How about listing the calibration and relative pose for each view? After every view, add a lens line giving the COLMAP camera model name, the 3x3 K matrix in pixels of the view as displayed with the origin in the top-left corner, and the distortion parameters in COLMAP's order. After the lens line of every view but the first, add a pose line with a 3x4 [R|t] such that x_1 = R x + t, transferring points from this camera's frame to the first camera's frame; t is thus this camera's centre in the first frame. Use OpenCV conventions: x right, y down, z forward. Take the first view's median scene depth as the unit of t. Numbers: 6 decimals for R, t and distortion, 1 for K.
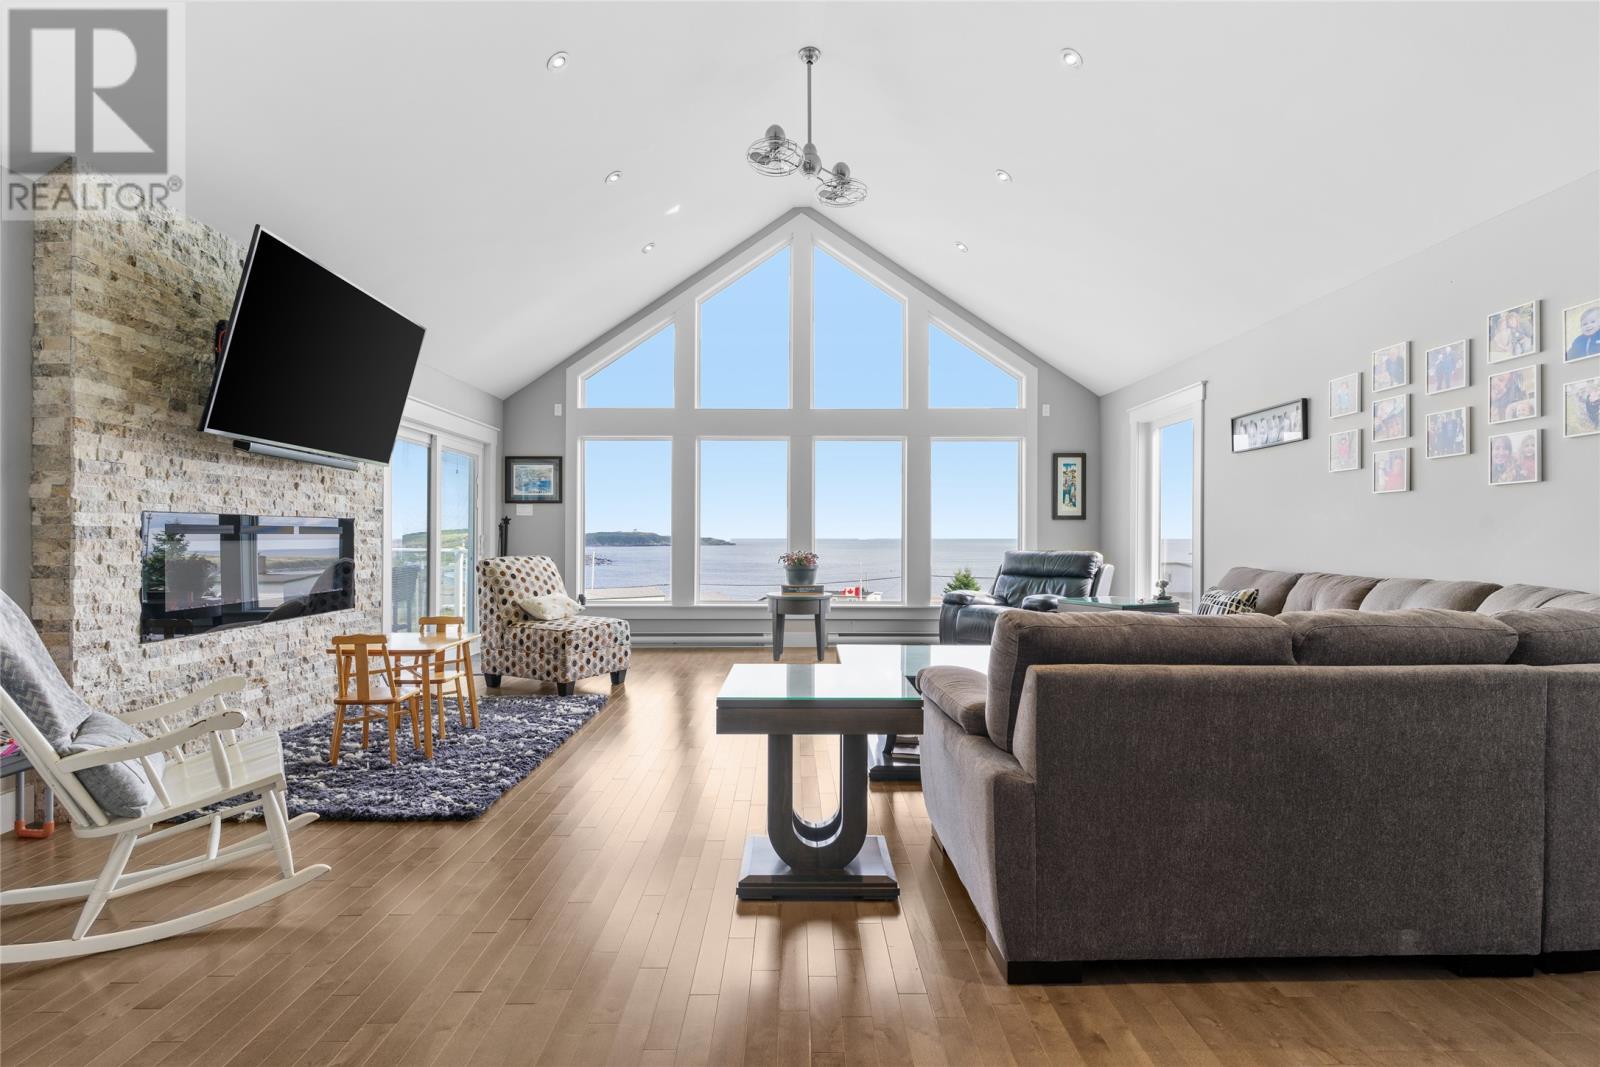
lens RADIAL K [[854.7, 0, 800.0], [0, 854.7, 533.5], [0, 0, 1]] dist [0.025331, -0.000241]
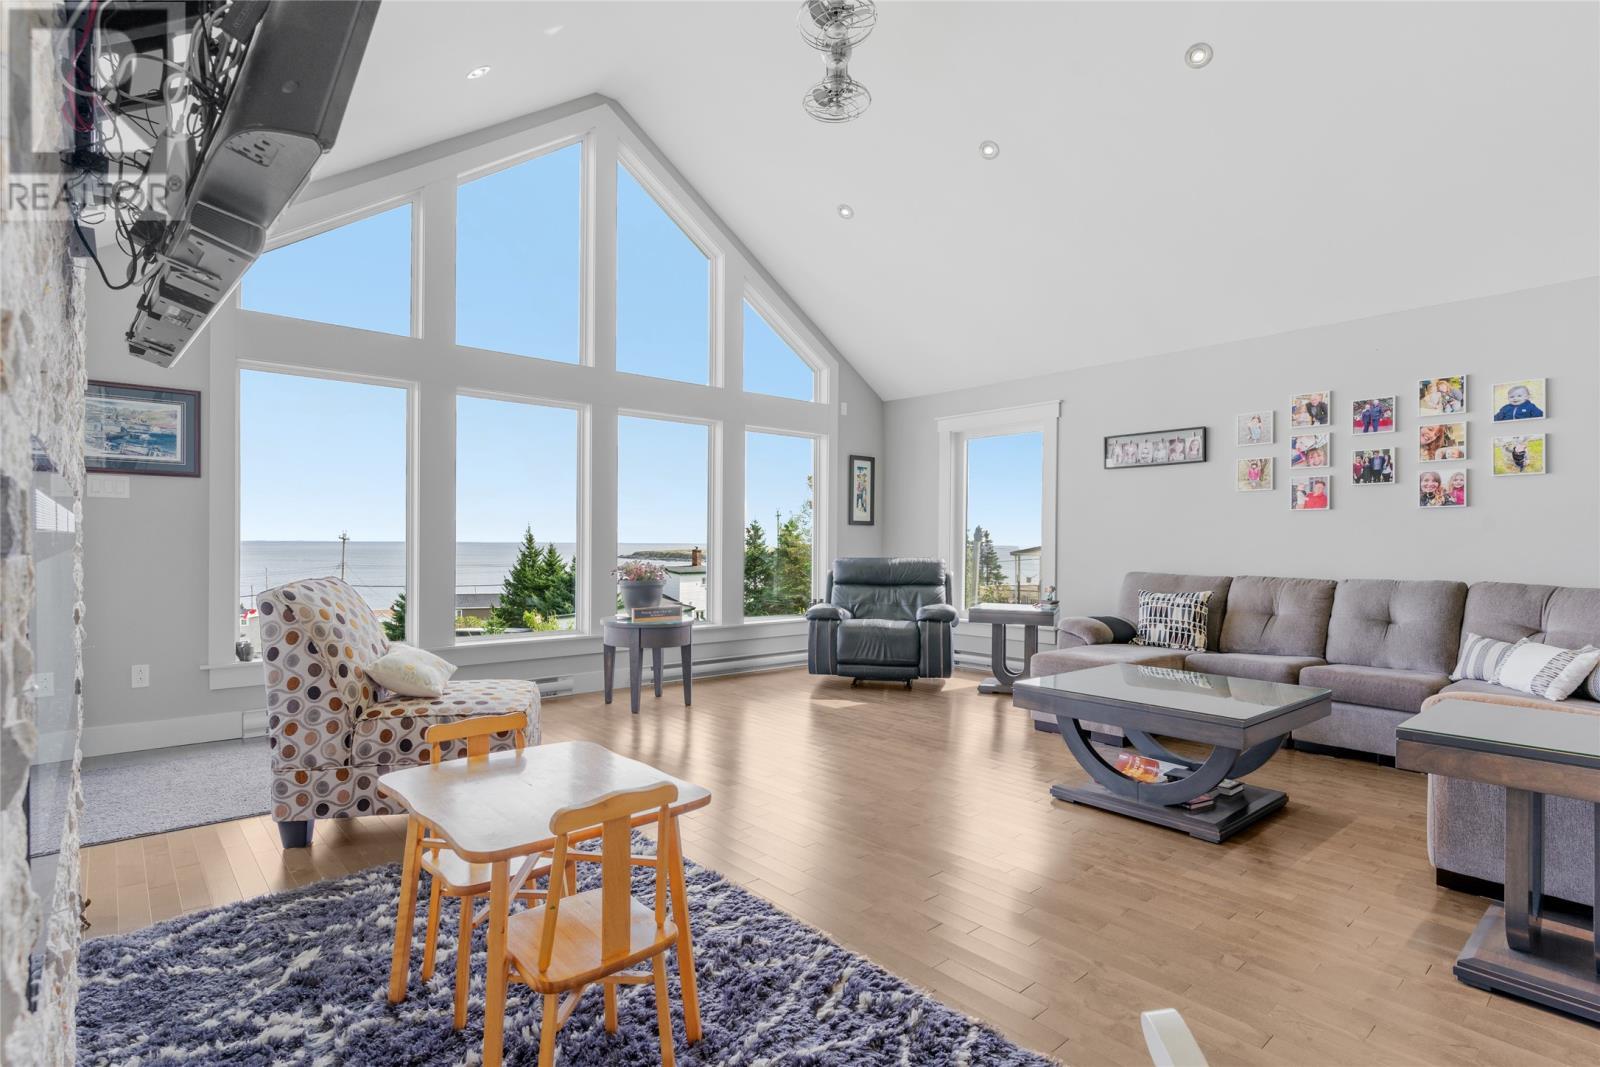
lens RADIAL K [[854.7, 0, 800.0], [0, 854.7, 533.5], [0, 0, 1]] dist [0.025331, -0.000241]
pose [[0.712343, 0.010610, 0.701751, -0.435104], [-0.008488, 0.999943, -0.006502, 0.000162], [-0.701780, -0.001325, 0.712392, 0.386097]]
